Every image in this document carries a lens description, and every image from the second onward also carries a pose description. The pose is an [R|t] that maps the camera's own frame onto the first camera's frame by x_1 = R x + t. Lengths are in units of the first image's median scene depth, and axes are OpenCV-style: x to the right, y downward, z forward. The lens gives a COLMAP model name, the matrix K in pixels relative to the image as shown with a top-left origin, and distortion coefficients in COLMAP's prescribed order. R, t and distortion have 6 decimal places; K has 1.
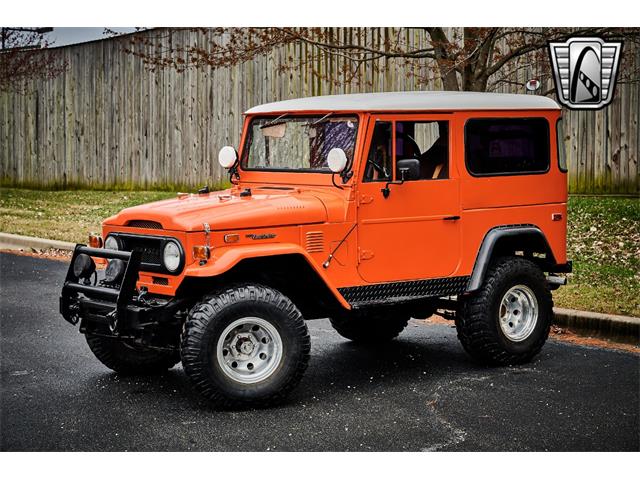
lens RADIAL K [[1376.3, 0, 320.7], [0, 1376.3, 250.7], [0, 0, 1]] dist [0.002411, -0.022708]
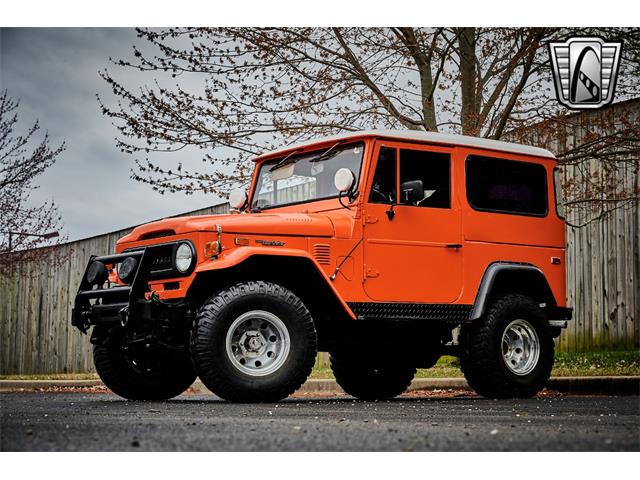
lens RADIAL K [[1376.3, 0, 320.7], [0, 1376.3, 250.7], [0, 0, 1]] dist [0.002411, -0.022708]
pose [[0.999969, 0.007872, 0.000932, -0.006005], [-0.007574, 0.983497, -0.180763, 0.170955], [-0.002339, 0.180751, 0.983526, -0.014891]]
